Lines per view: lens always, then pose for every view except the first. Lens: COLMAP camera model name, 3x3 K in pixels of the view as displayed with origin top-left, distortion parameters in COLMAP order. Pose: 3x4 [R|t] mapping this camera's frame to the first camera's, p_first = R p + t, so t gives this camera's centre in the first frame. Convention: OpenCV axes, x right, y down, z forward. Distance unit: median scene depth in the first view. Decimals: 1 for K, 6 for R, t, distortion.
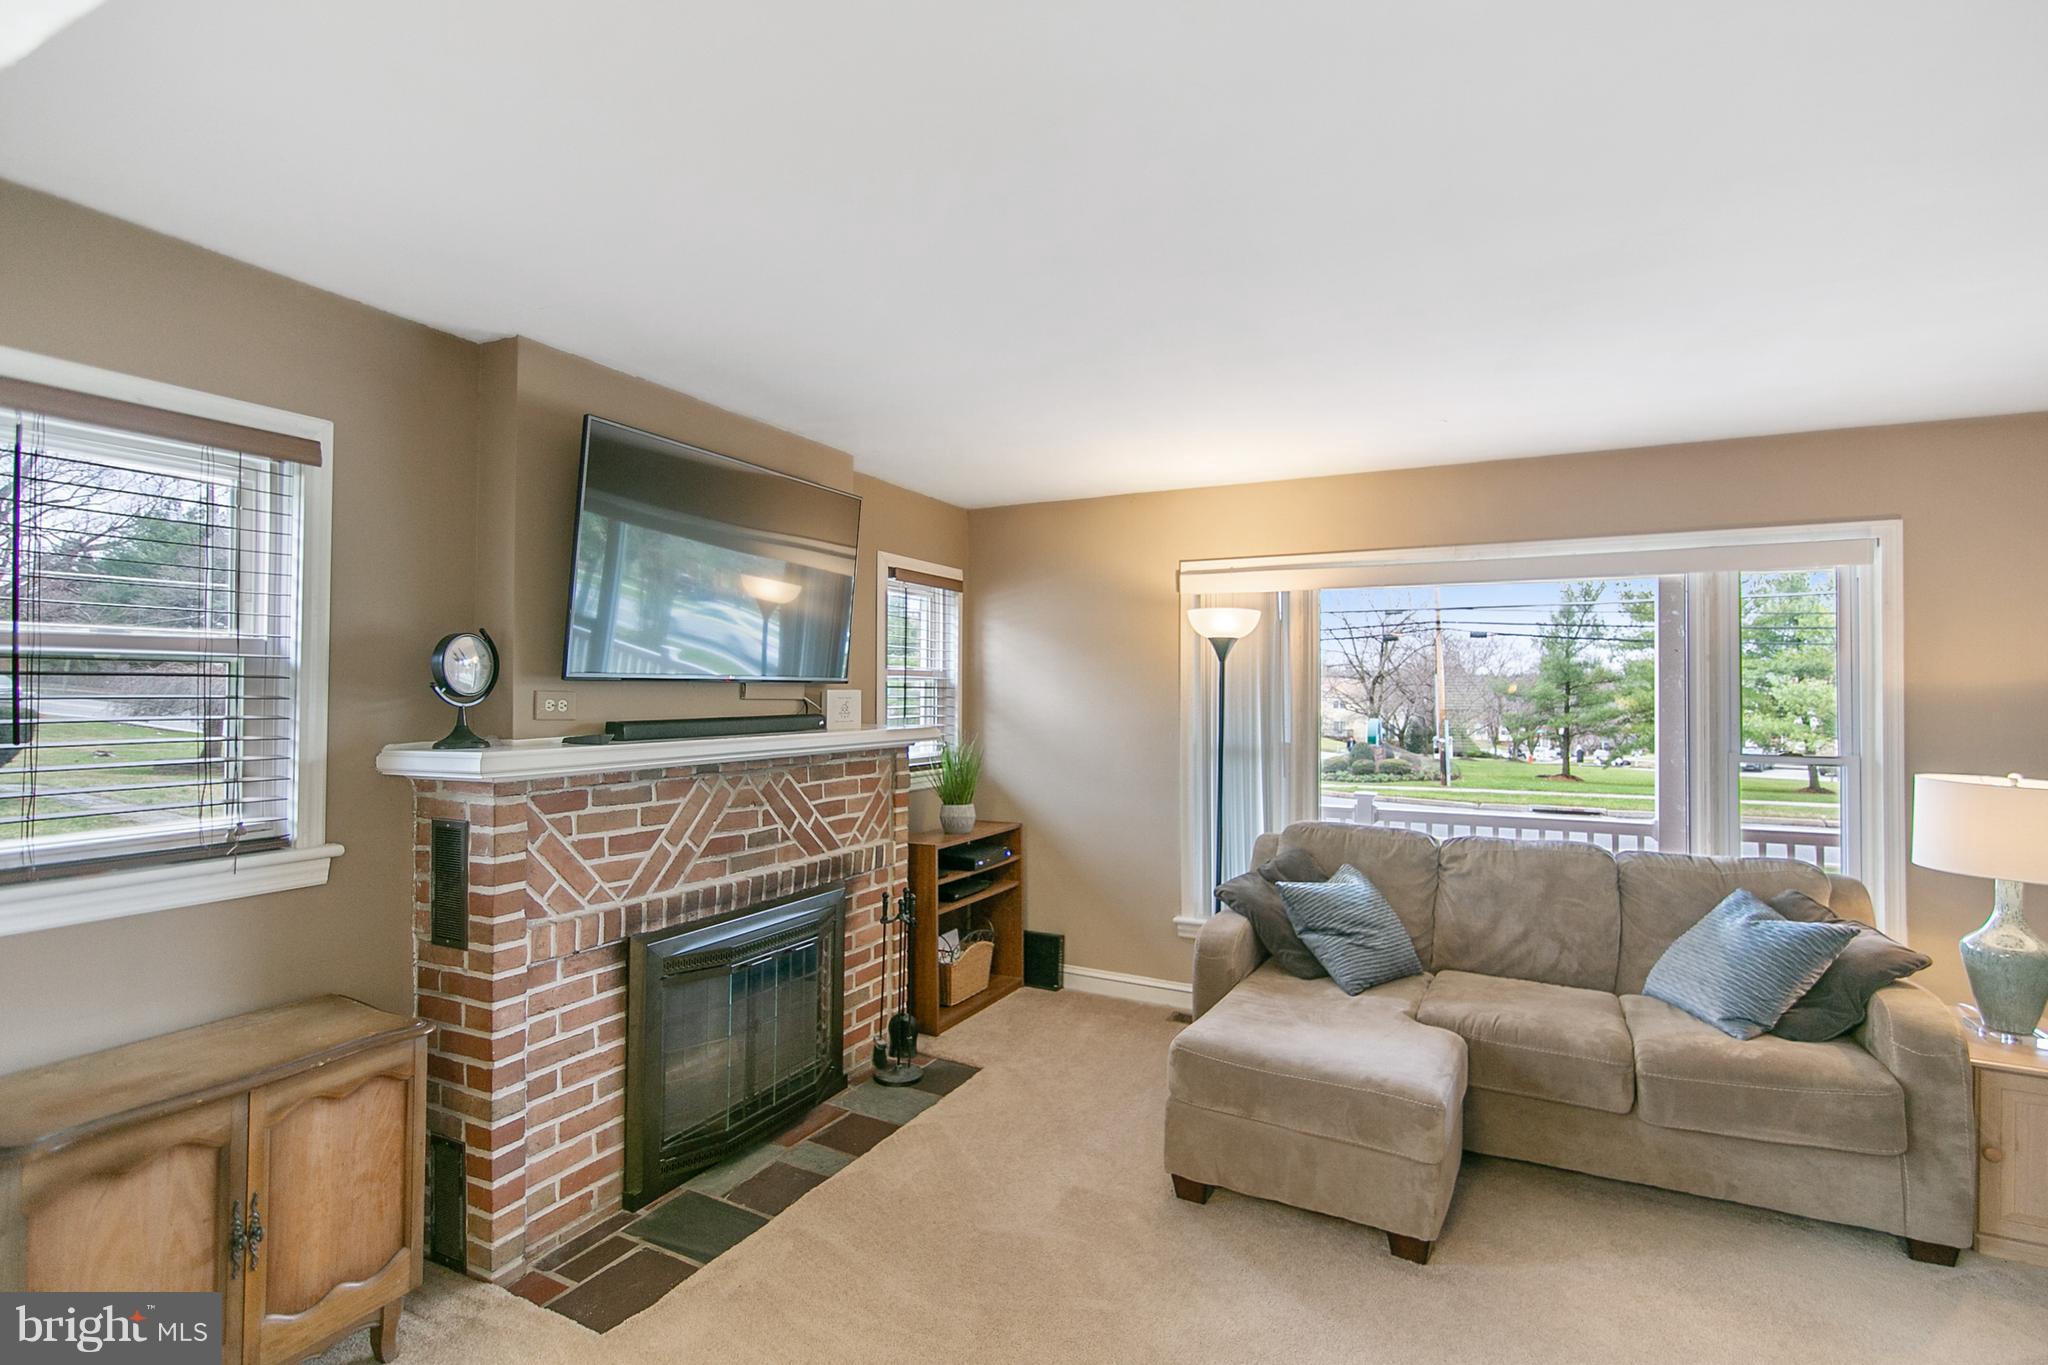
lens RADIAL K [[954.3, 0, 1045.4], [0, 954.3, 680.5], [0, 0, 1]] dist [0.000798, -0.000481]
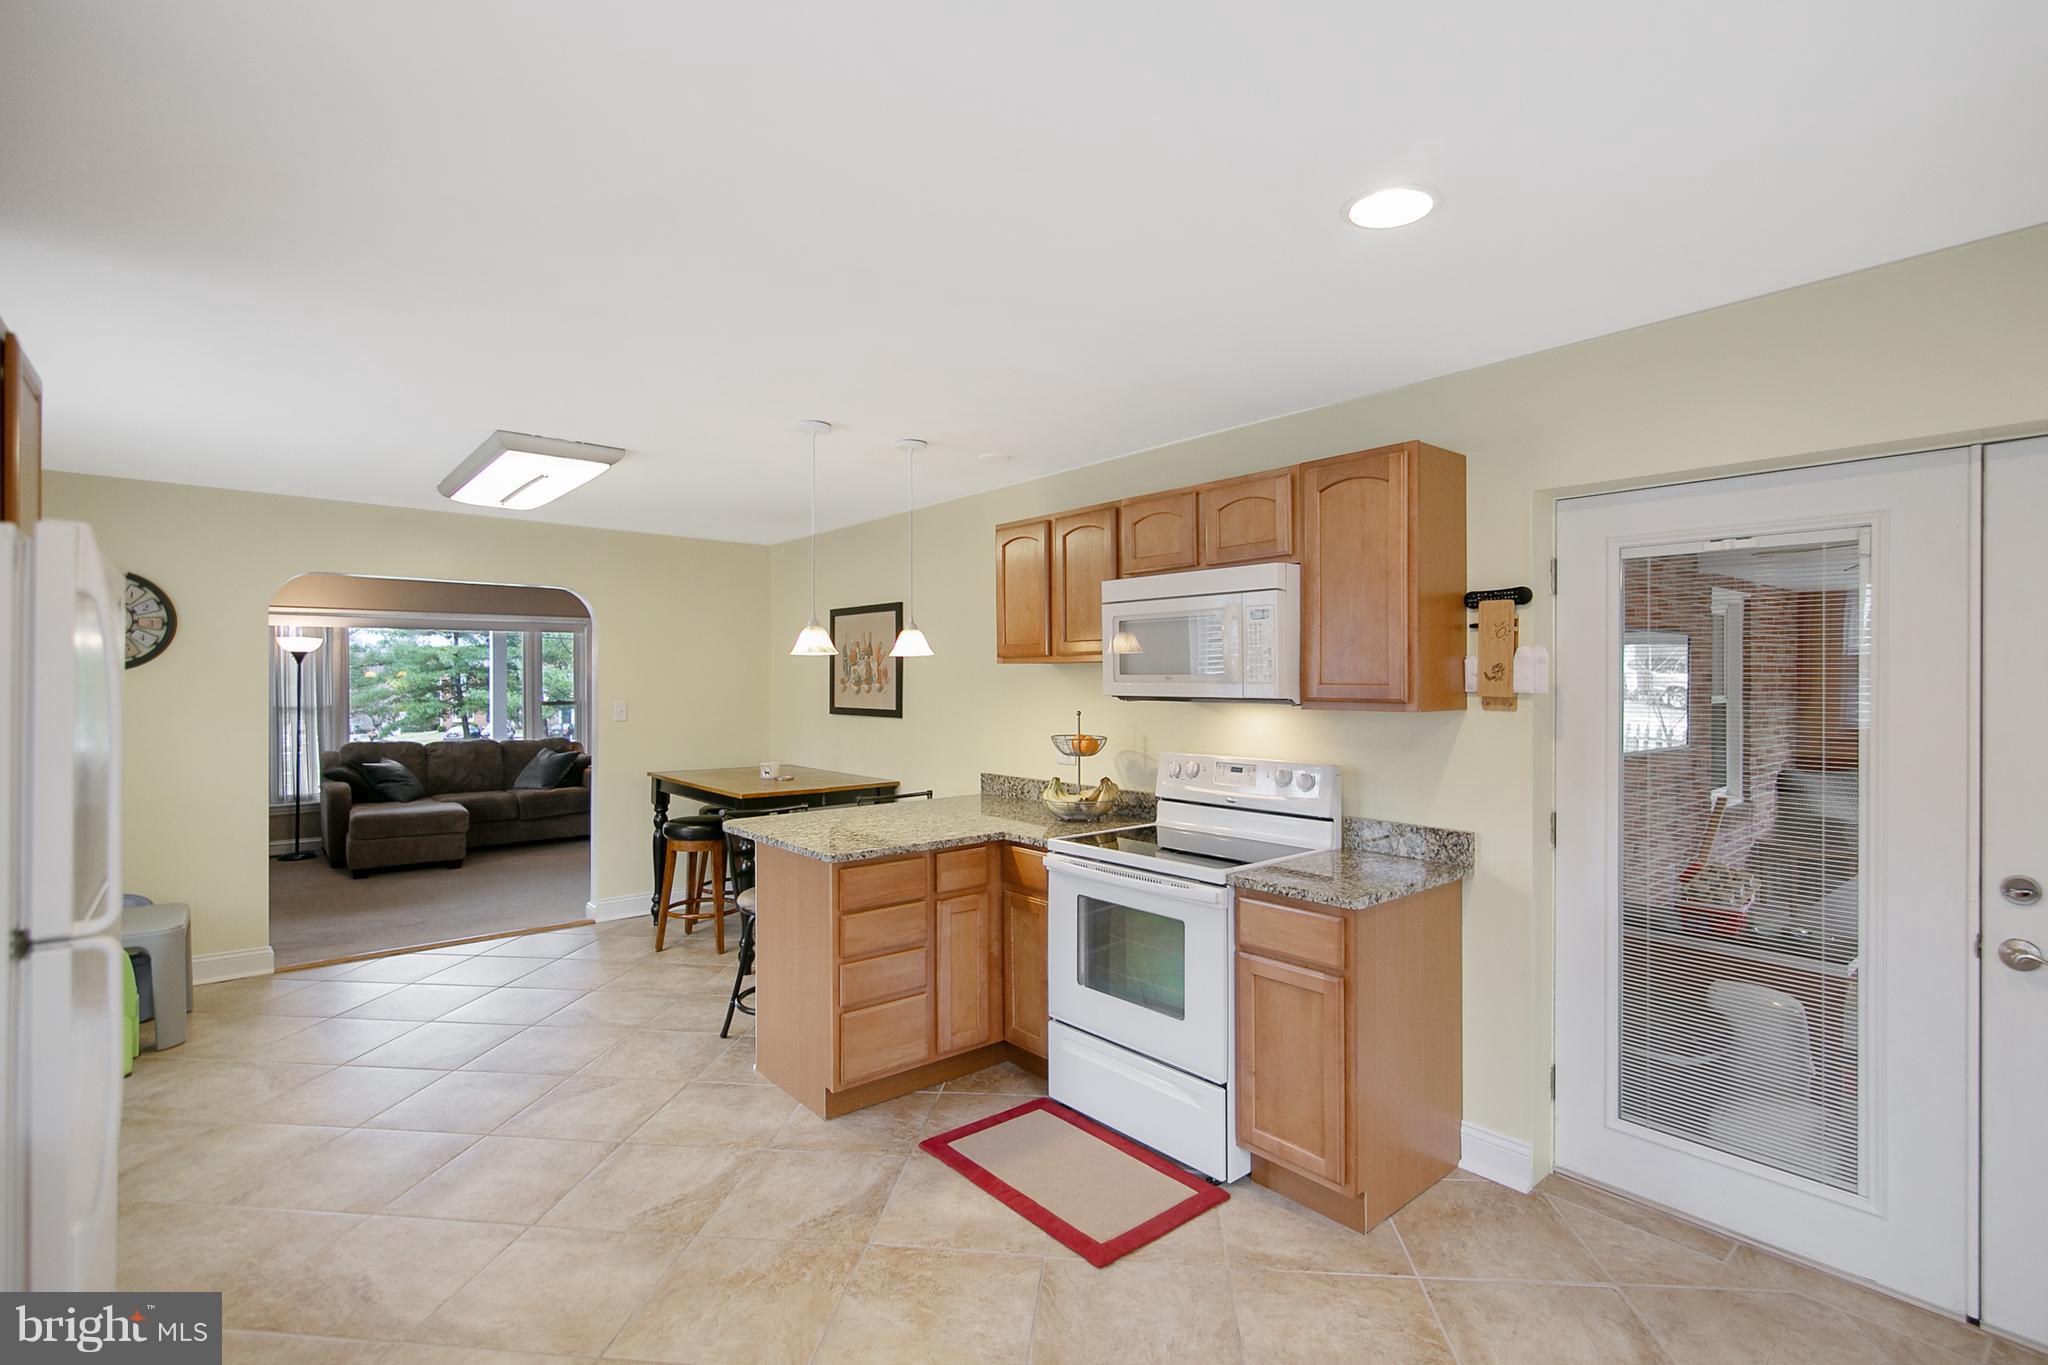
lens RADIAL K [[947.6, 0, 1032.3], [0, 947.6, 680.0], [0, 0, 1]] dist [0.000582, 0.000144]
pose [[0.403464, -0.006732, 0.914971, -1.219552], [-0.010915, 0.999866, 0.012170, -0.031351], [-0.914930, -0.014897, 0.403337, -1.407512]]
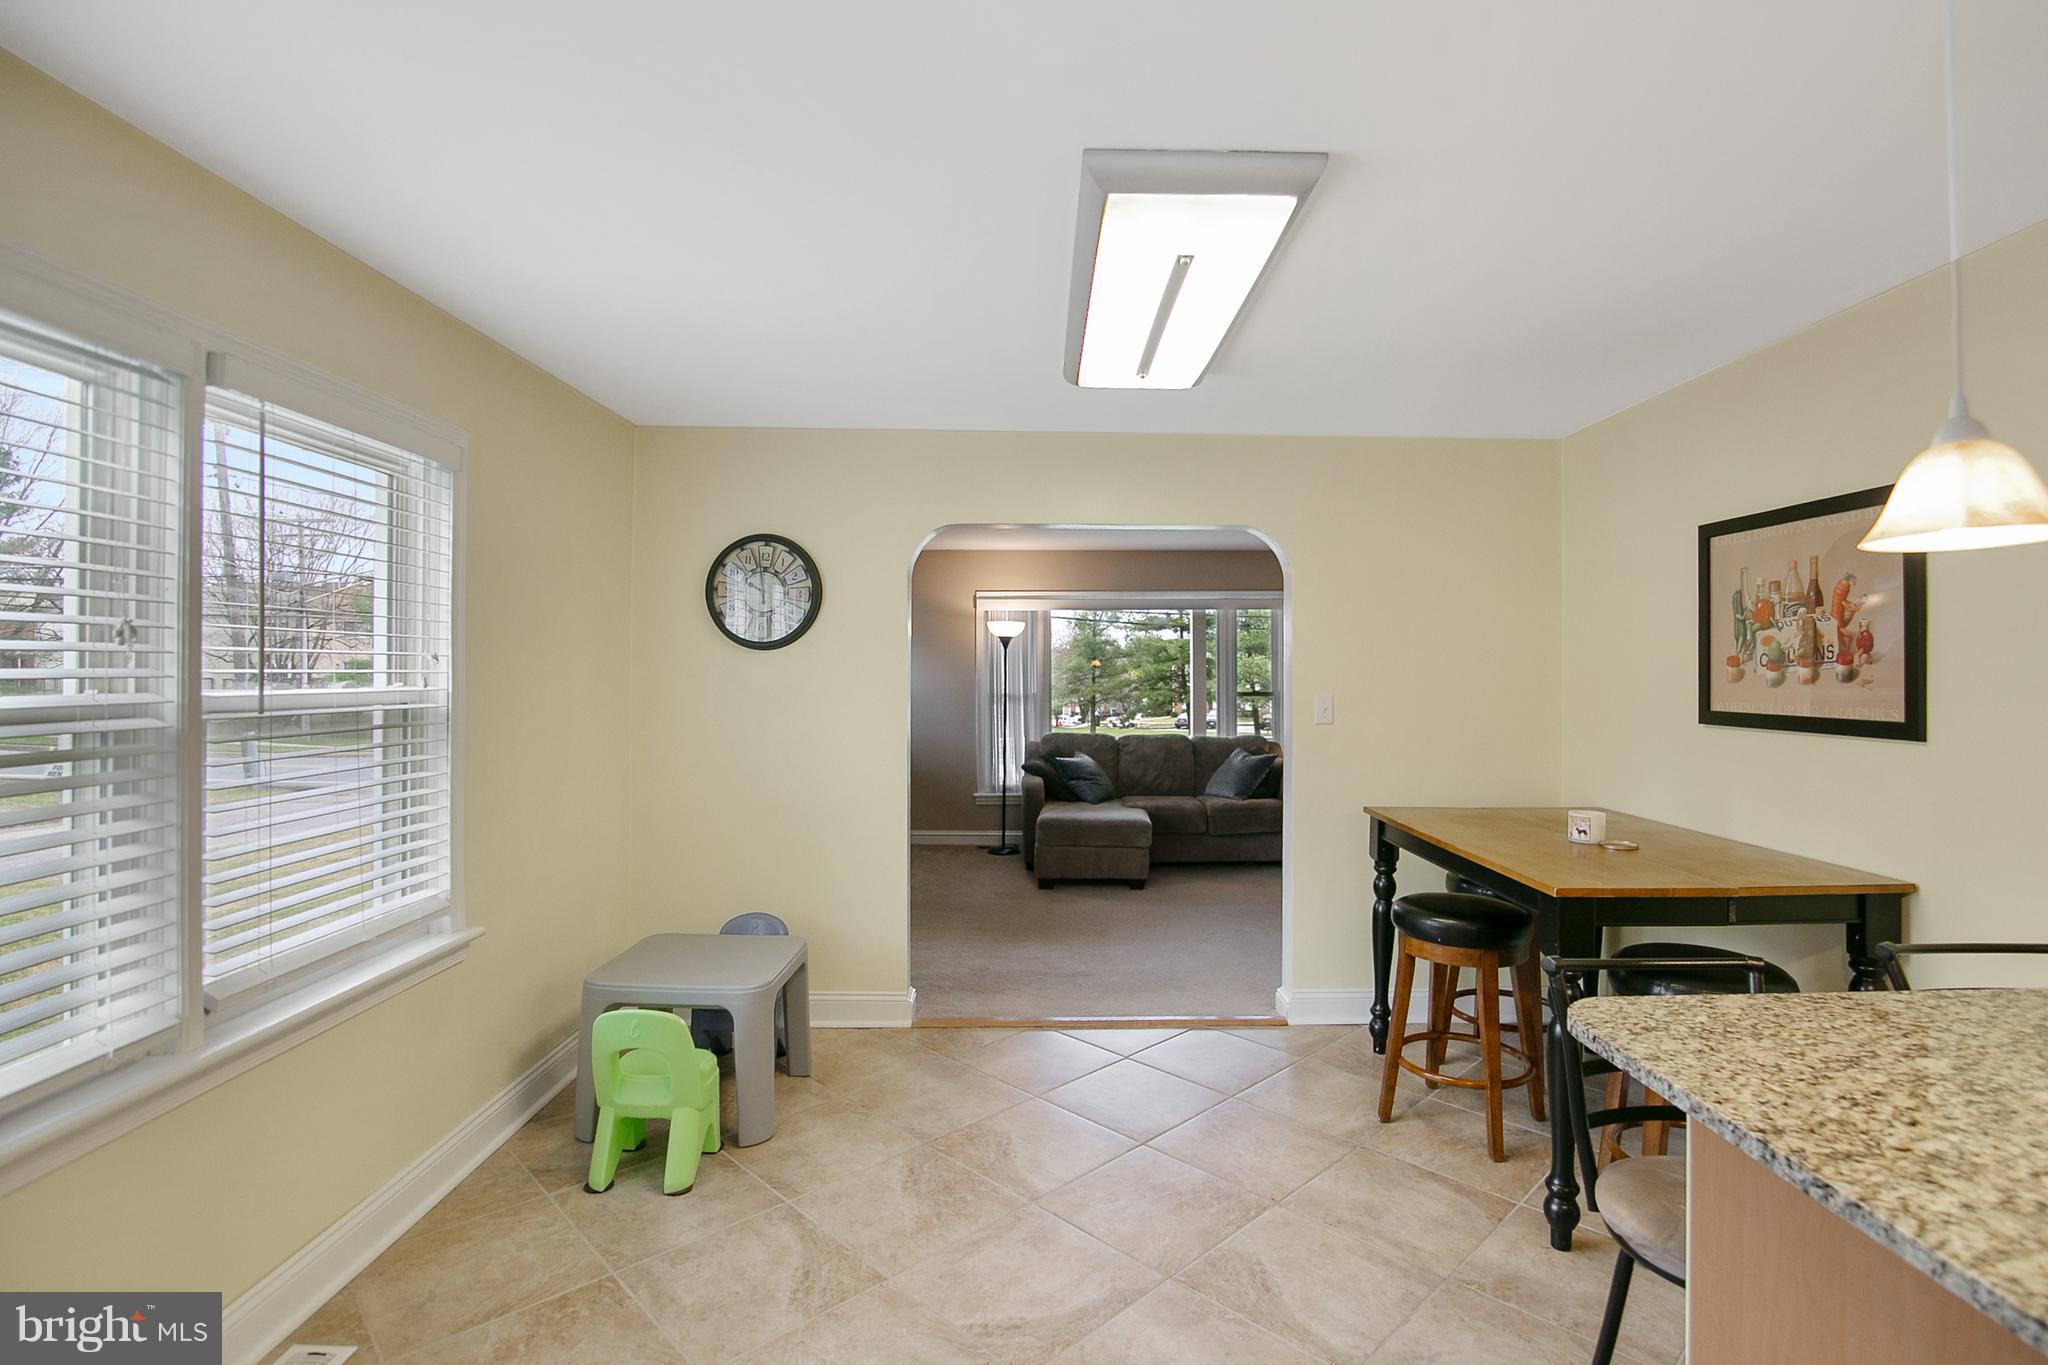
lens RADIAL K [[976.9, 0, 1051.2], [0, 976.9, 663.4], [0, 0, 1]] dist [-0.020302, -0.000071]
pose [[0.891397, -0.002769, 0.453216, -0.751288], [-0.001226, 0.999963, 0.008520, -0.008912], [-0.453222, -0.008150, 0.891360, -0.906071]]
